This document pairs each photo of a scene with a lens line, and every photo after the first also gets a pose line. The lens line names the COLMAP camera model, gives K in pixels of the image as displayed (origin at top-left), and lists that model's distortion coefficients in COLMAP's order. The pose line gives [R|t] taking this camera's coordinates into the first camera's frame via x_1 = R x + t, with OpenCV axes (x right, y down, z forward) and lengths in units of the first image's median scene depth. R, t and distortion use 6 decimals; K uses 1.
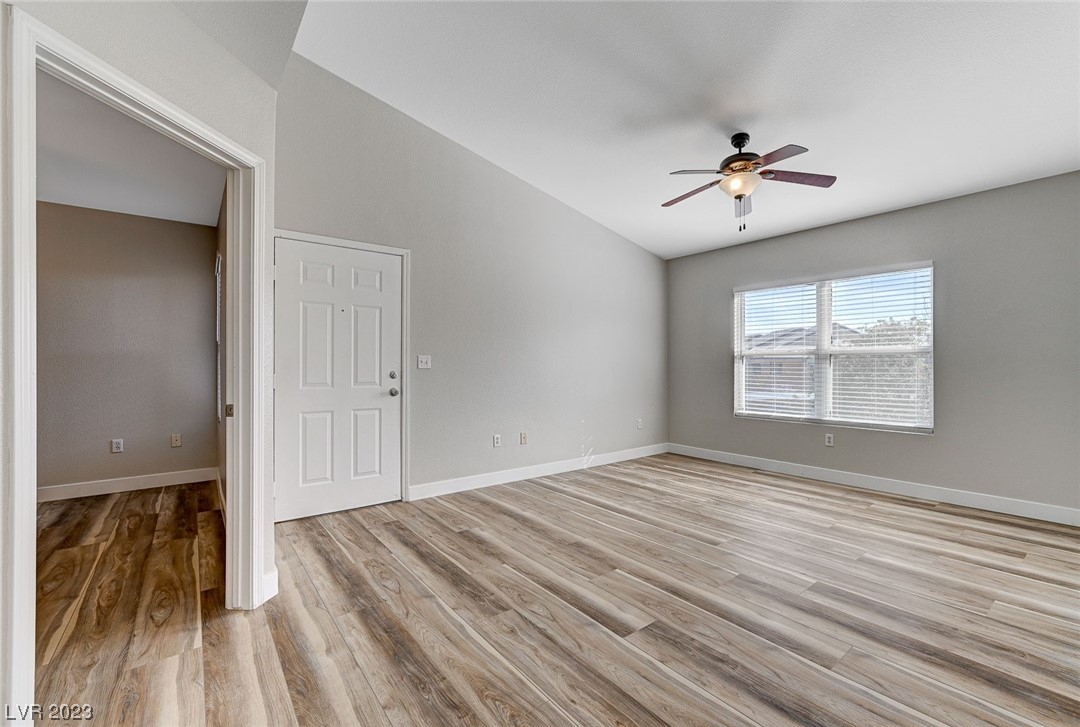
lens RADIAL K [[456.2, 0, 552.9], [0, 456.2, 363.6], [0, 0, 1]] dist [-0.006743, 0.001056]
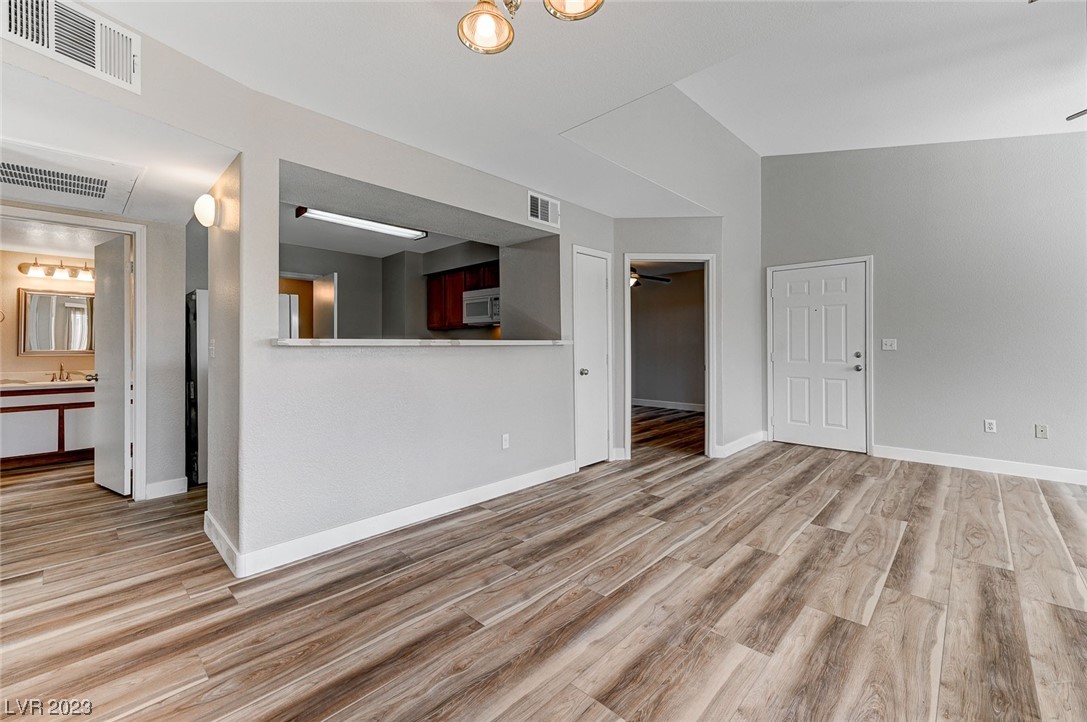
lens RADIAL K [[450.1, 0, 547.6], [0, 450.1, 346.1], [0, 0, 1]] dist [0.007653, 0.000175]
pose [[0.139902, -0.002470, -0.990162, 0.914300], [0.008921, 0.999959, -0.001234, -0.007101], [0.990125, -0.008661, 0.139919, -0.060738]]
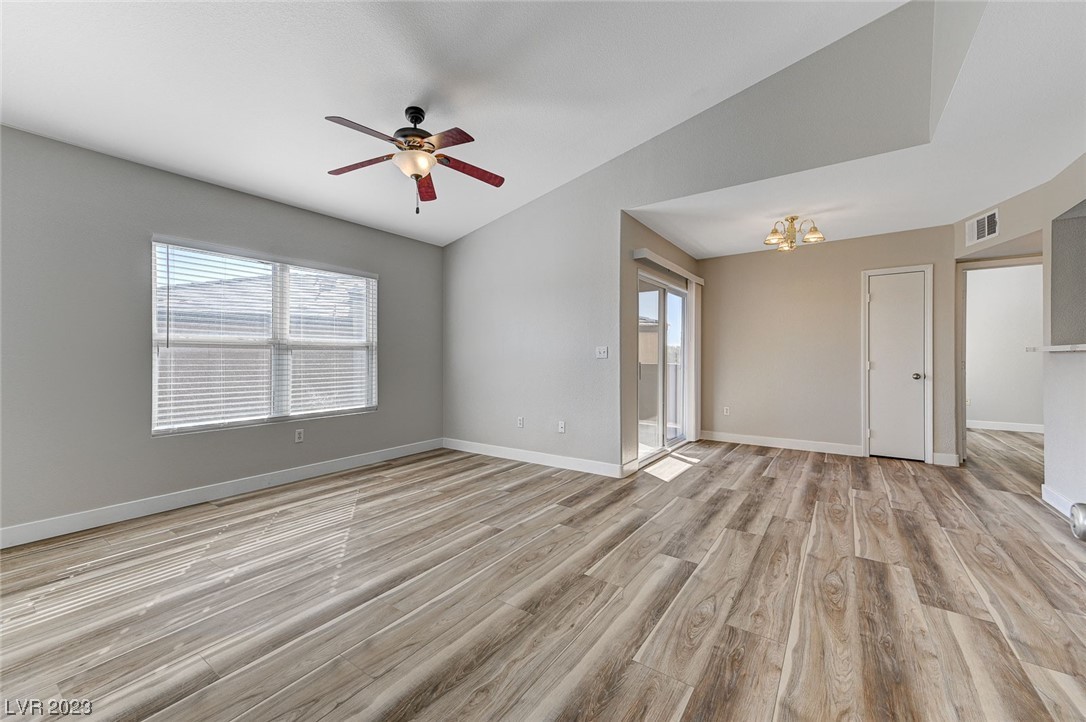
lens RADIAL K [[424.2, 0, 545.1], [0, 424.2, 354.6], [0, 0, 1]] dist [0.024016, 0.000667]
pose [[-0.282280, 0.007341, 0.959304, -0.530710], [-0.004056, 0.999953, -0.008846, 0.007066], [-0.959323, -0.006388, -0.282237, 1.037500]]
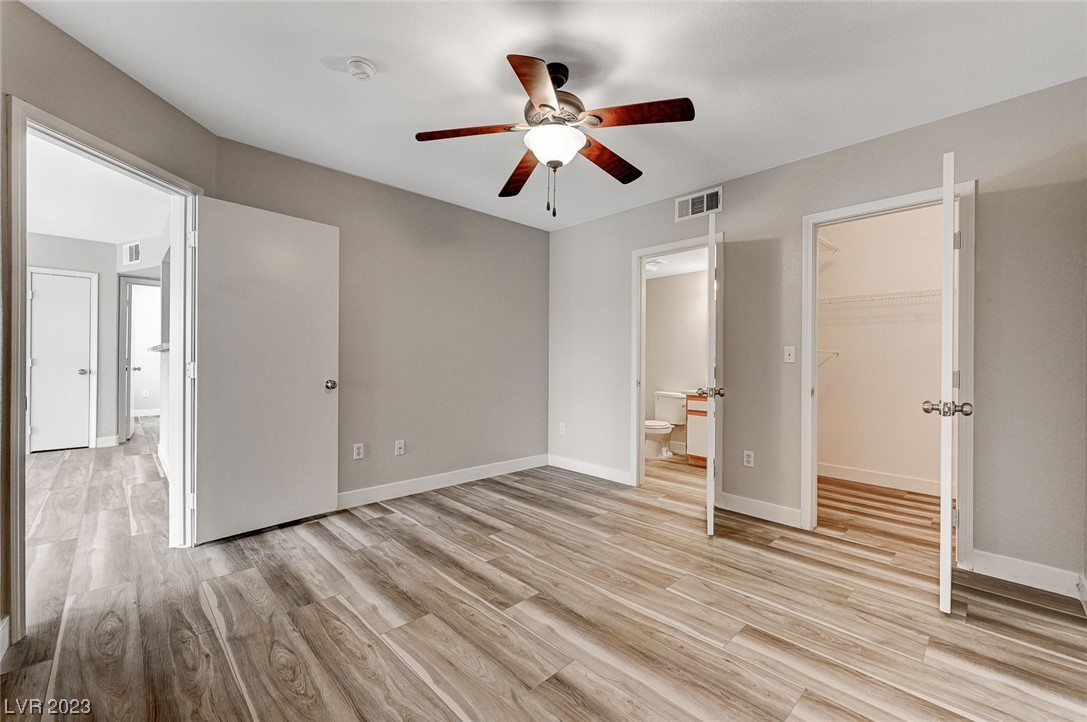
lens RADIAL K [[442.1, 0, 550.6], [0, 442.1, 361.7], [0, 0, 1]] dist [0.008857, -0.000015]
pose [[-0.994801, -0.006311, -0.101643, -1.047548], [-0.006530, 0.999977, 0.001821, 0.009743], [0.101629, 0.002475, -0.994819, 1.258488]]
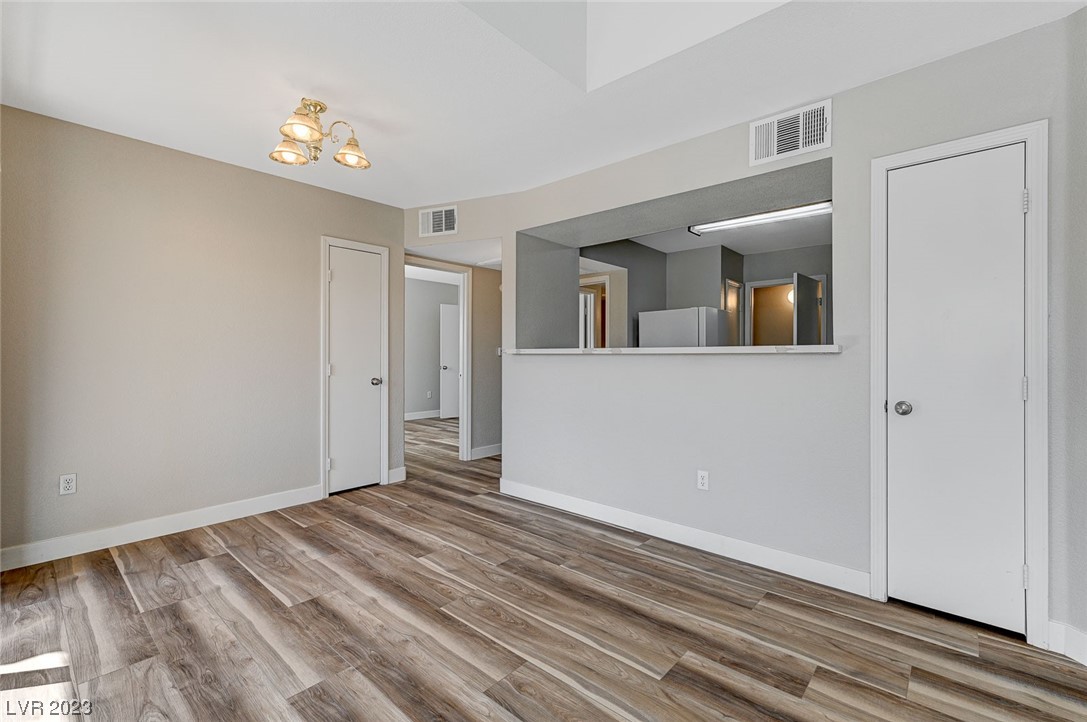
lens RADIAL K [[473.3, 0, 545.2], [0, 473.3, 356.0], [0, 0, 1]] dist [0.001974, 0.000643]
pose [[-0.984804, -0.000744, -0.173667, 0.257026], [-0.000250, 0.999996, -0.002864, -0.004213], [0.173668, -0.002777, -0.984800, 0.793972]]
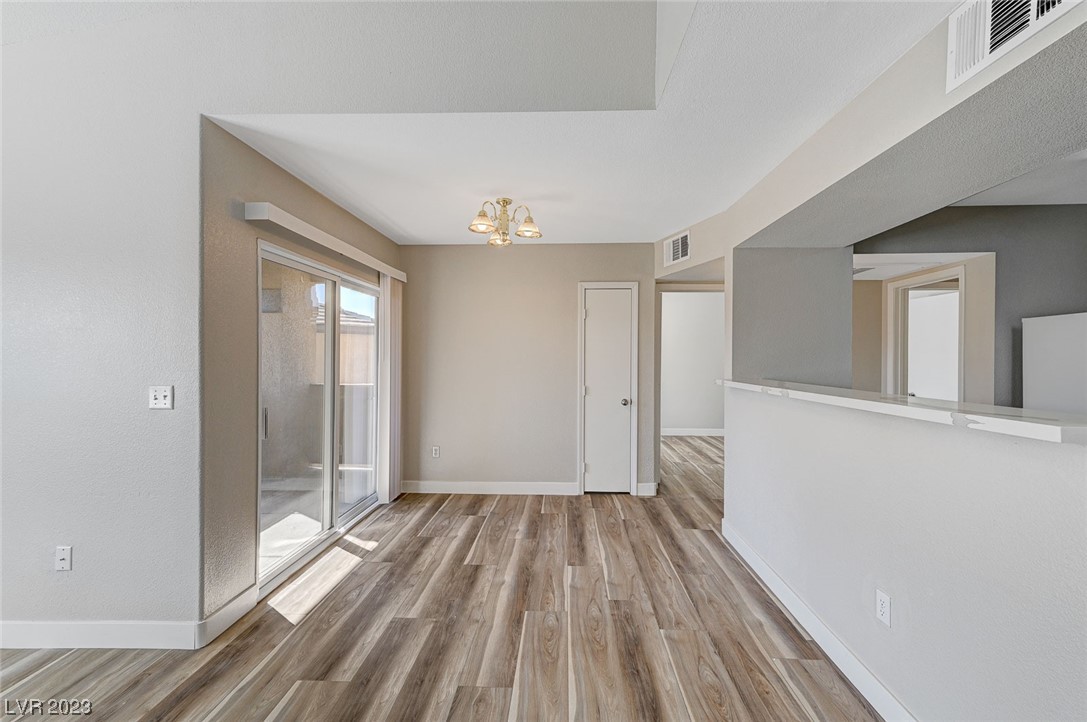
lens RADIAL K [[449.9, 0, 545.9], [0, 449.9, 359.7], [0, 0, 1]] dist [0.018442, 0.000202]
pose [[-0.753893, -0.003583, 0.656987, -0.231175], [-0.004109, 0.999991, 0.000738, -0.068341], [-0.656984, -0.002143, -0.753901, 0.653798]]
